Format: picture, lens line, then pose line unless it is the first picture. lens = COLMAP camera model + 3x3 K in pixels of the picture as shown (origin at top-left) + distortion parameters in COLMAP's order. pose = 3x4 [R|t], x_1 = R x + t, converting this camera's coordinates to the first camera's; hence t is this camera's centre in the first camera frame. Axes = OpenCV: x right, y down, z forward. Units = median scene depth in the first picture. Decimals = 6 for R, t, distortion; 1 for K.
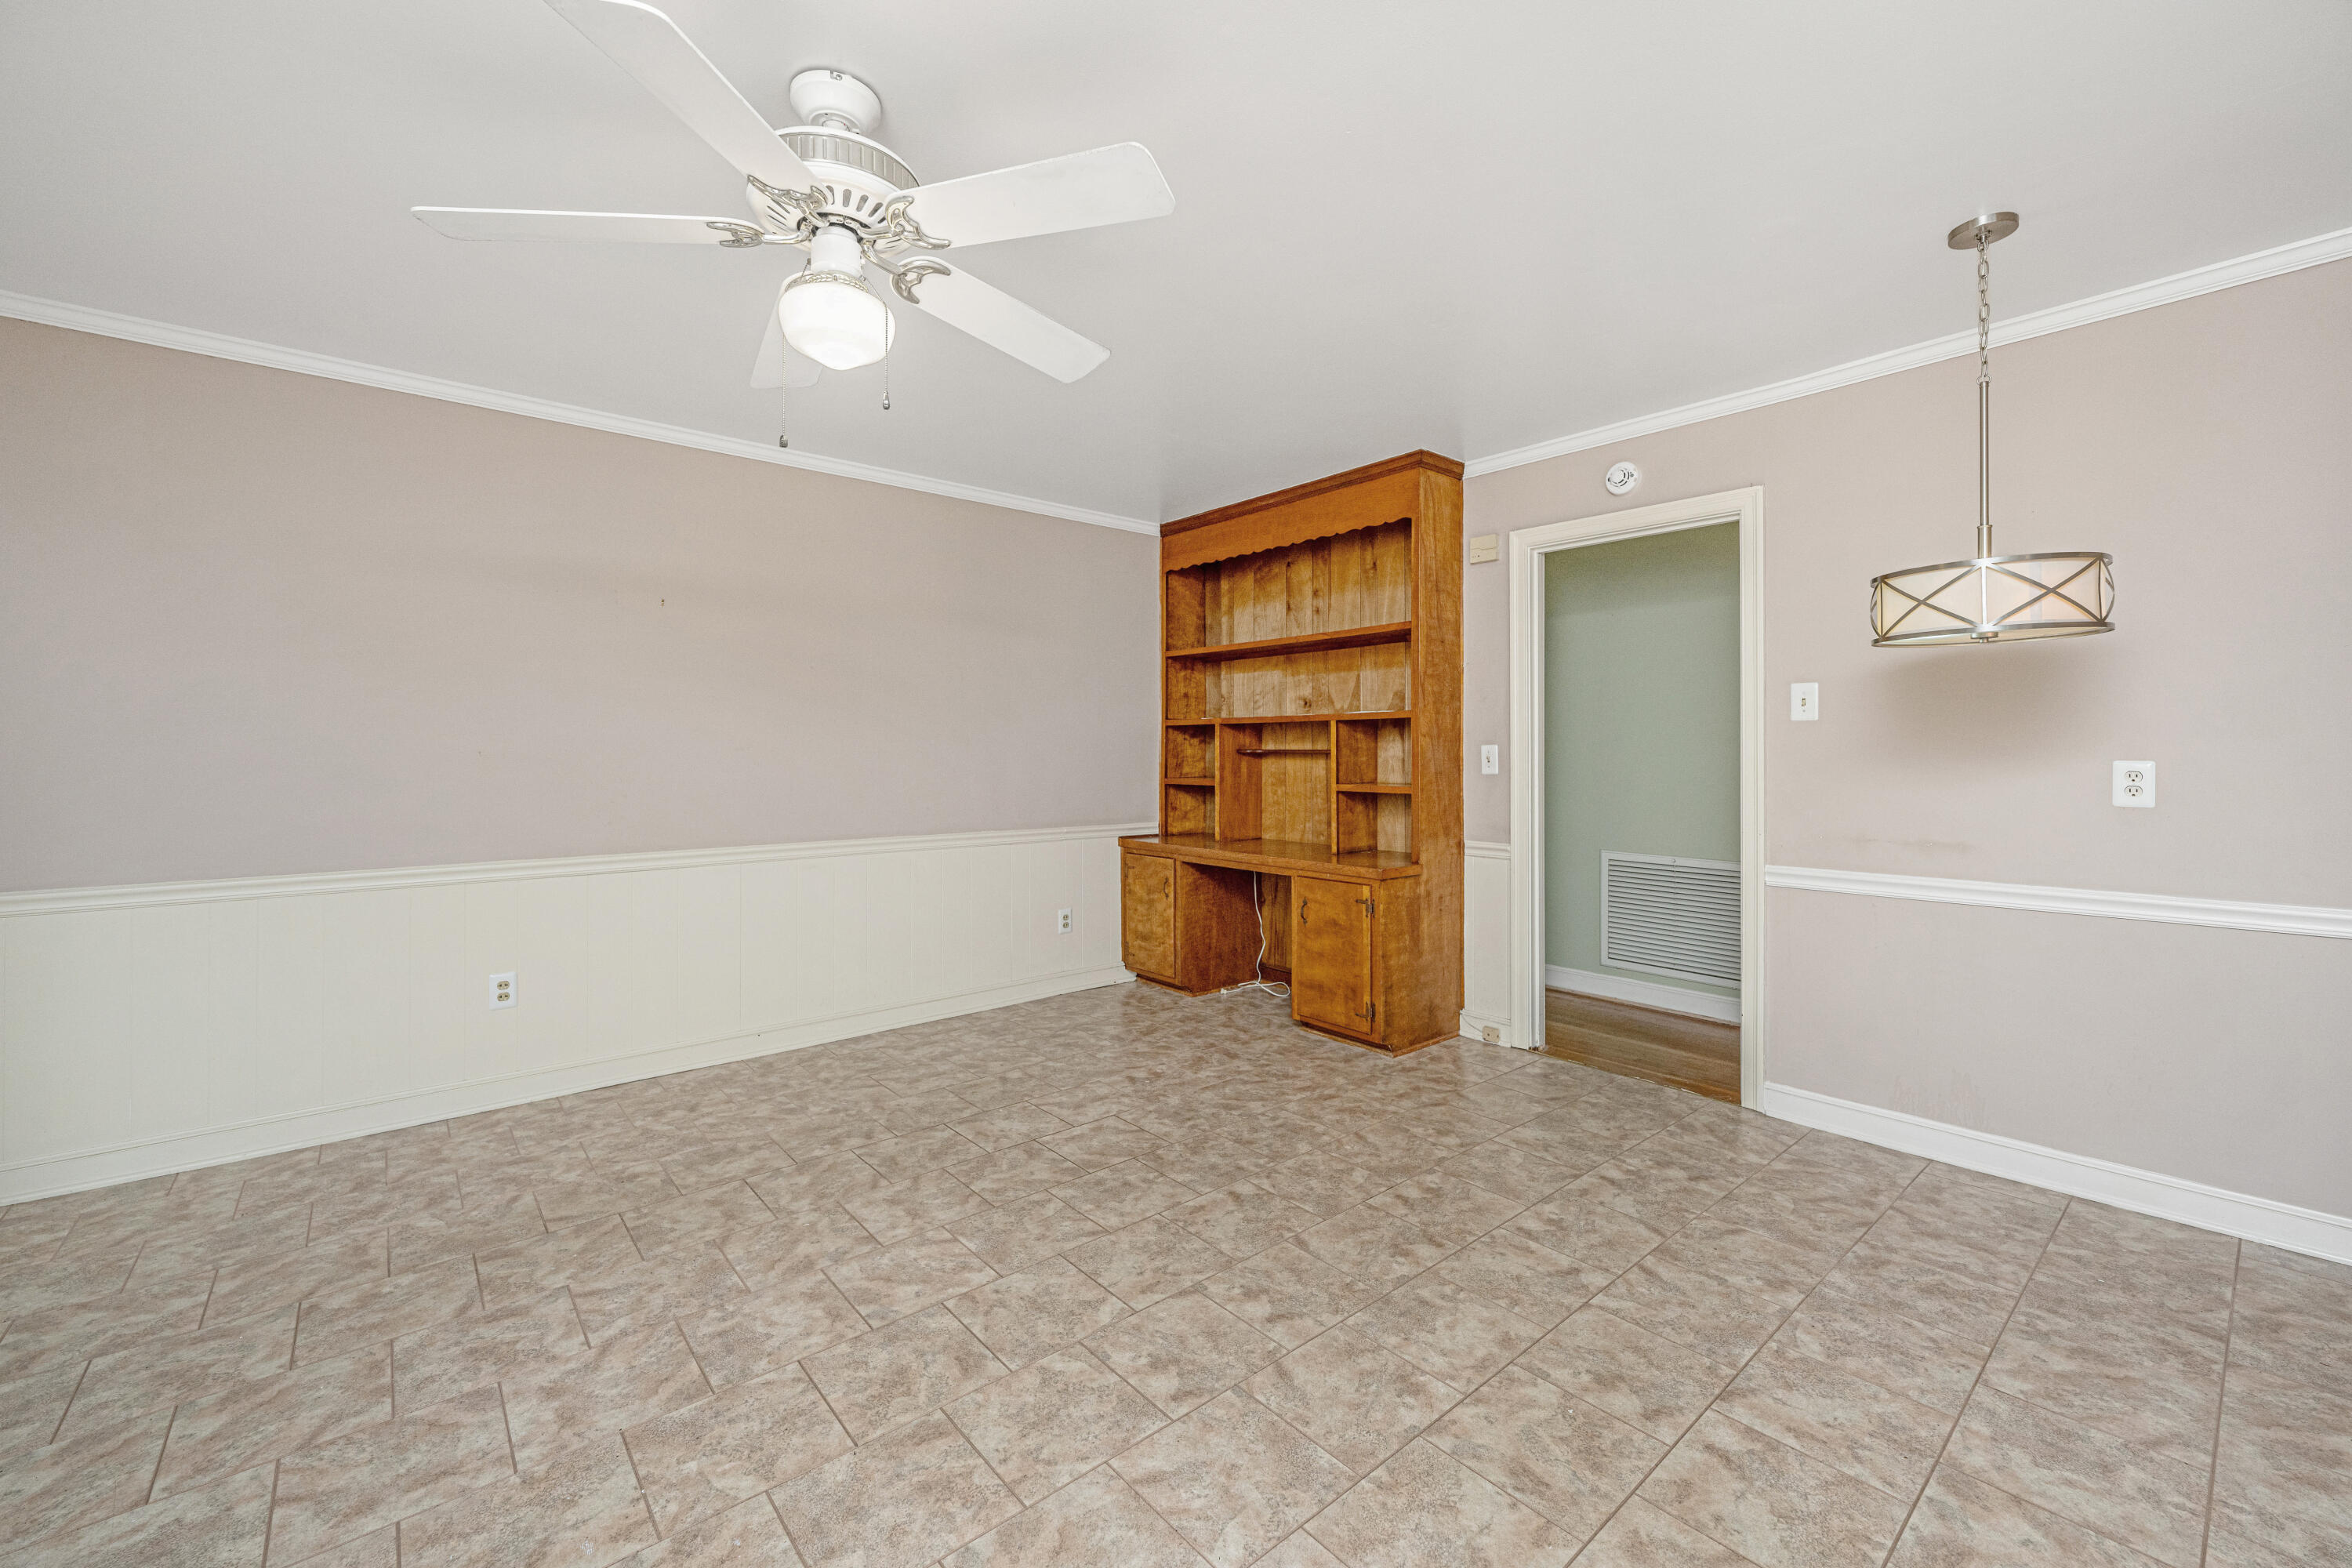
lens RADIAL K [[940.9, 0, 1194.5], [0, 940.9, 746.7], [0, 0, 1]] dist [-0.000295, -0.000104]
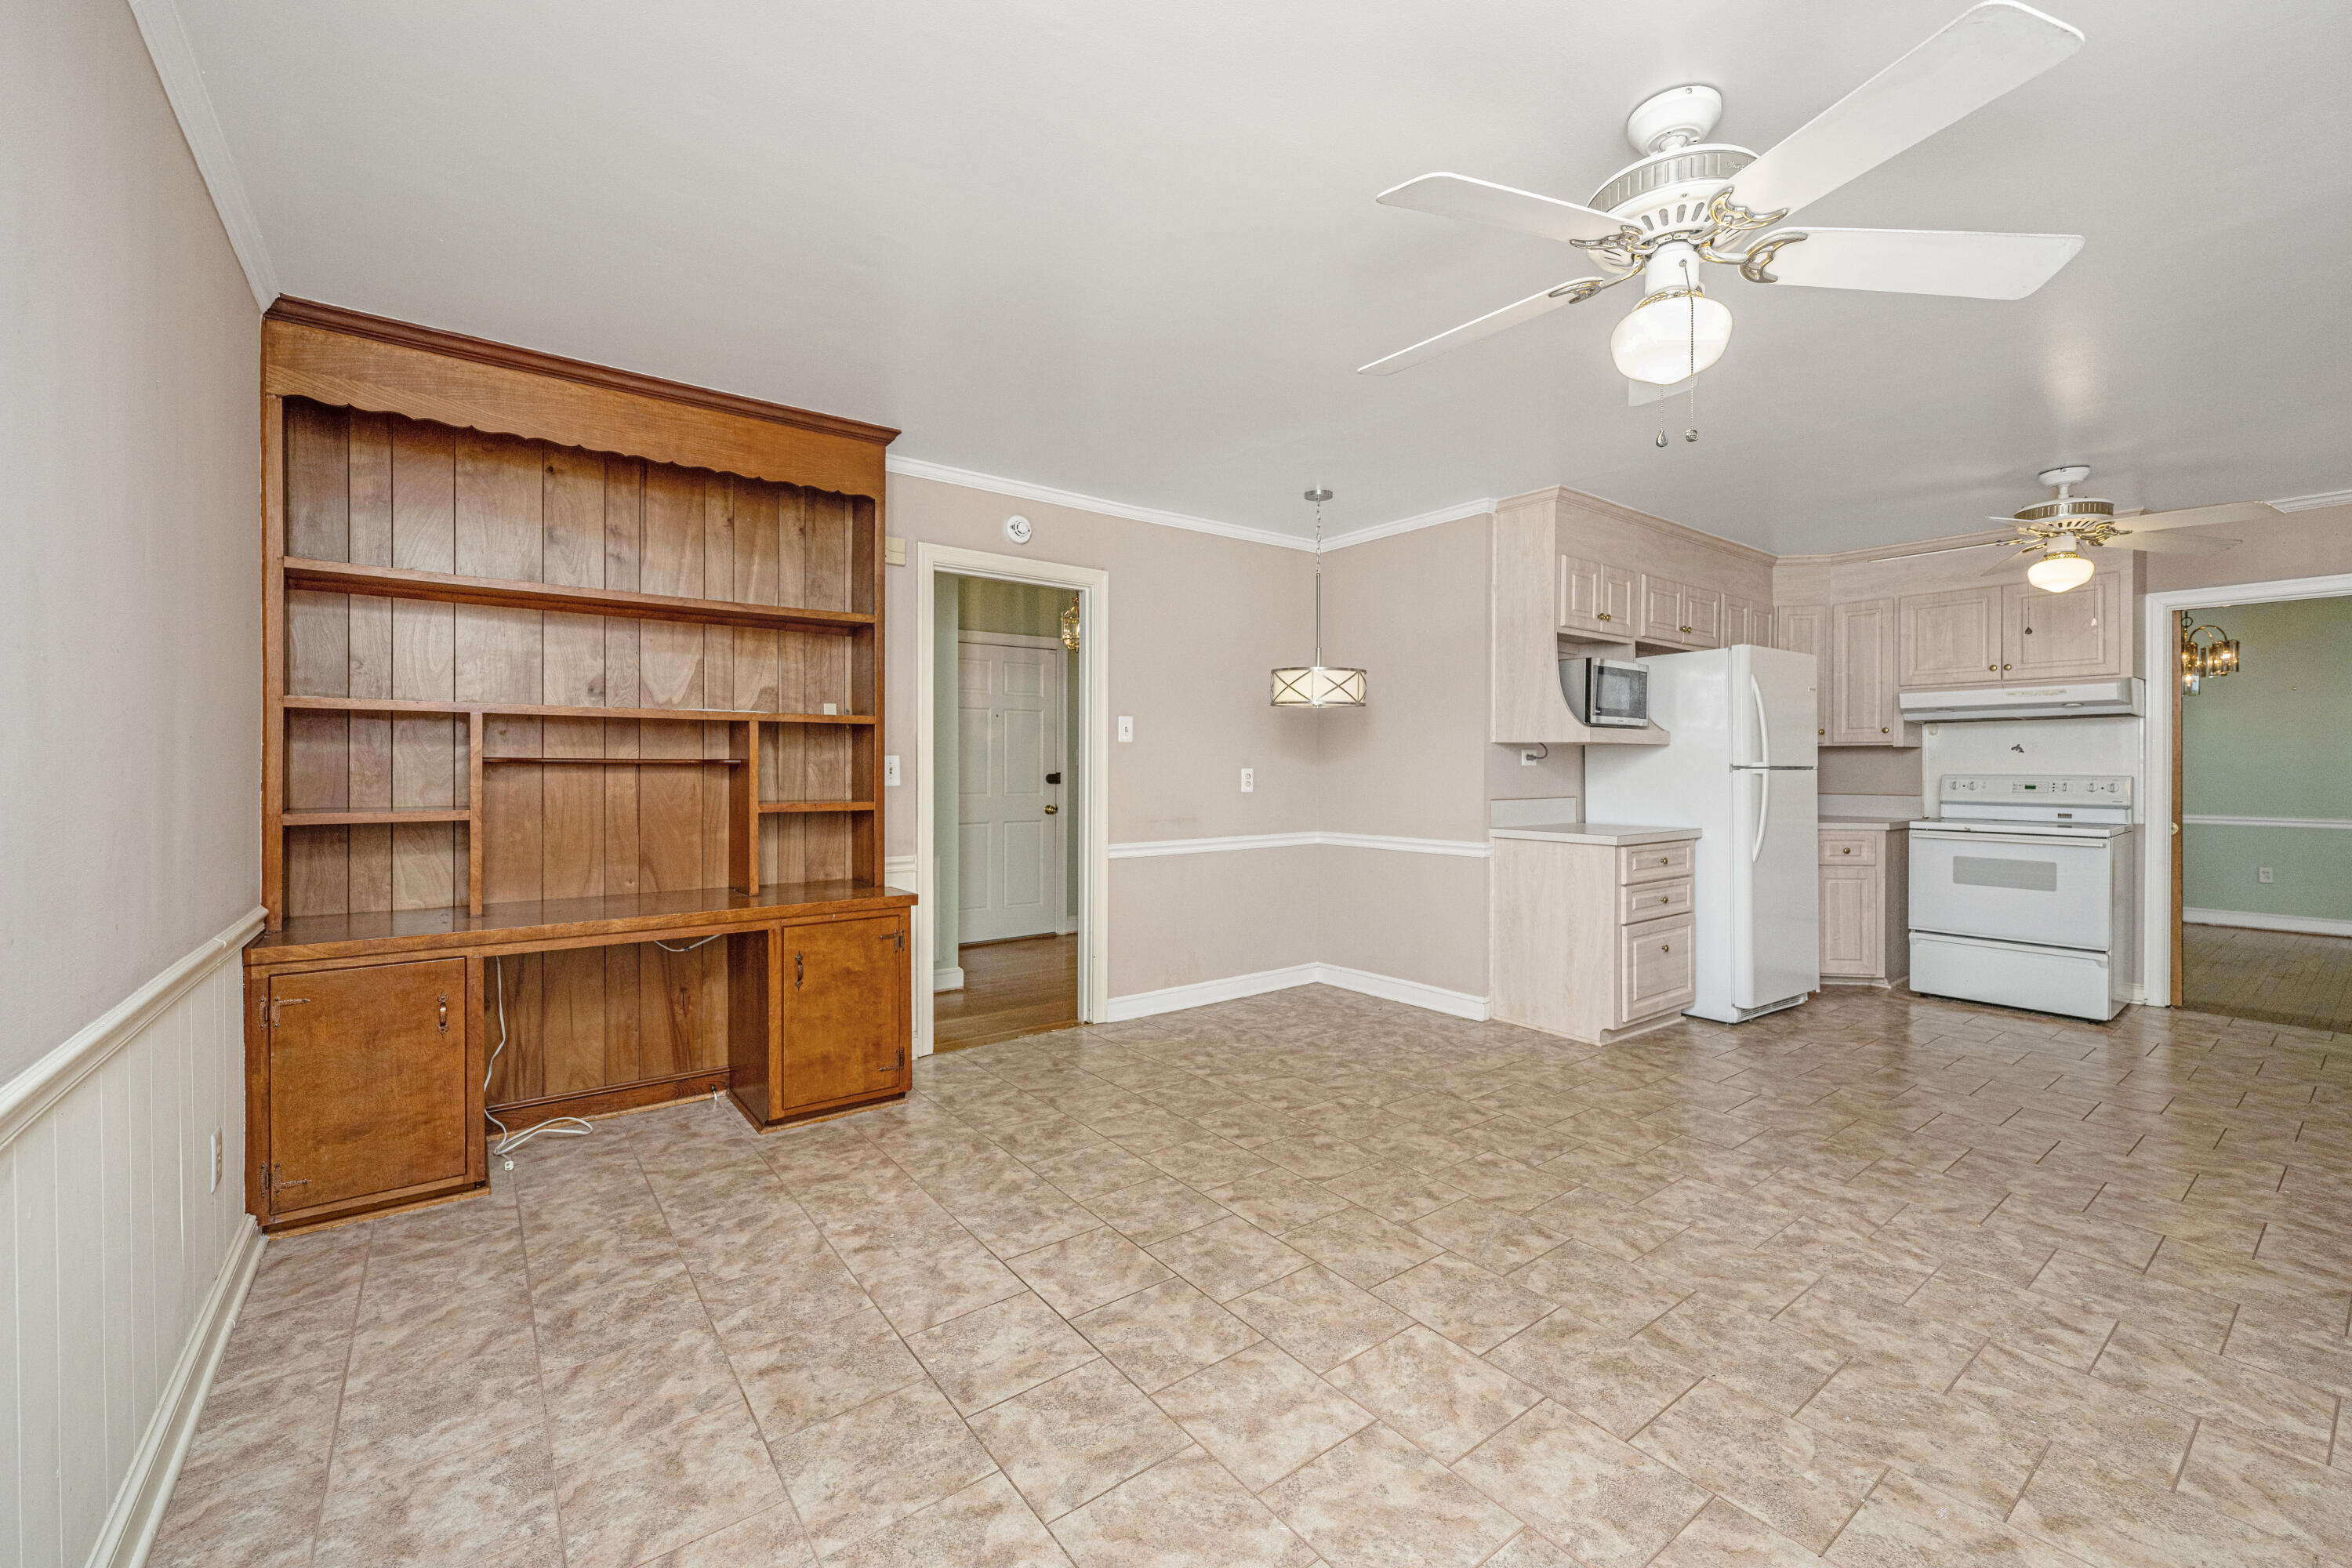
lens RADIAL K [[964.9, 0, 1158.1], [0, 964.9, 767.3], [0, 0, 1]] dist [-0.000439, -0.000314]
pose [[0.069374, -0.001414, 0.997590, -1.023863], [-0.007668, 0.999969, 0.001950, 0.009833], [-0.997561, -0.007785, 0.069361, 1.038187]]
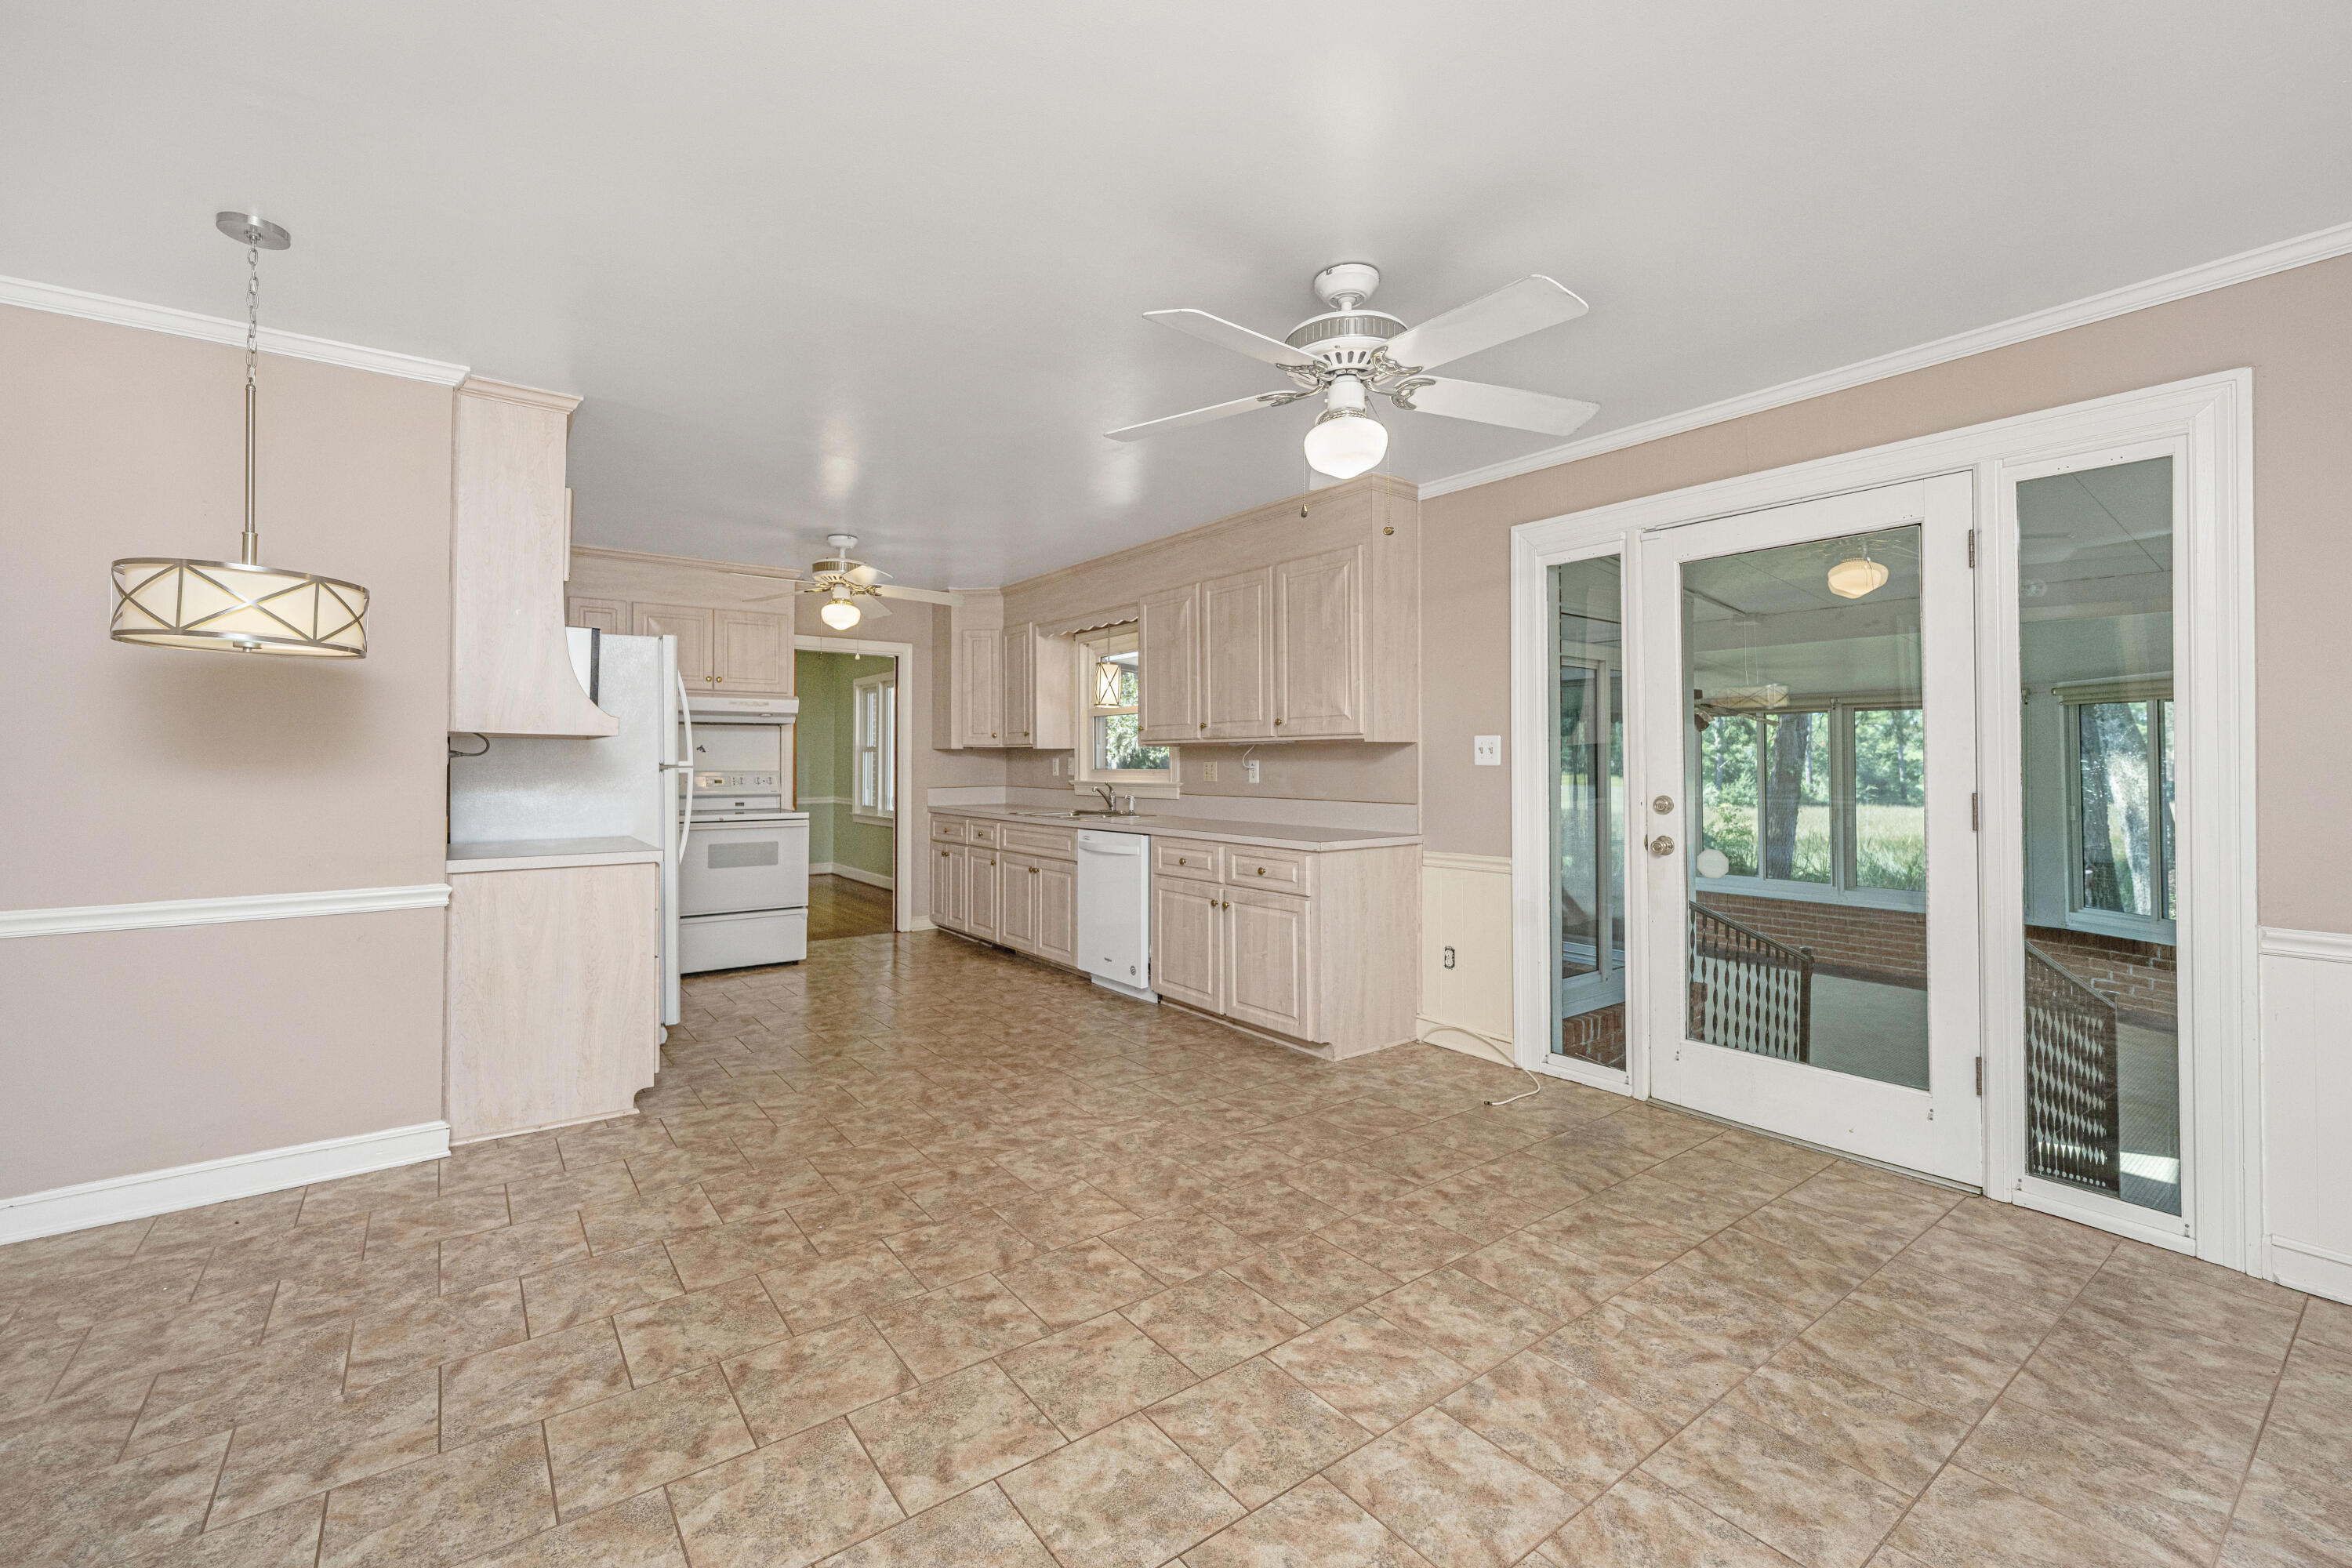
lens RADIAL K [[964.9, 0, 1158.1], [0, 964.9, 767.3], [0, 0, 1]] dist [-0.000439, -0.000314]
pose [[-0.997391, -0.001238, 0.072173, -0.149293], [-0.001296, 0.999999, -0.000761, 0.005577], [-0.072172, -0.000853, -0.997392, 1.668960]]
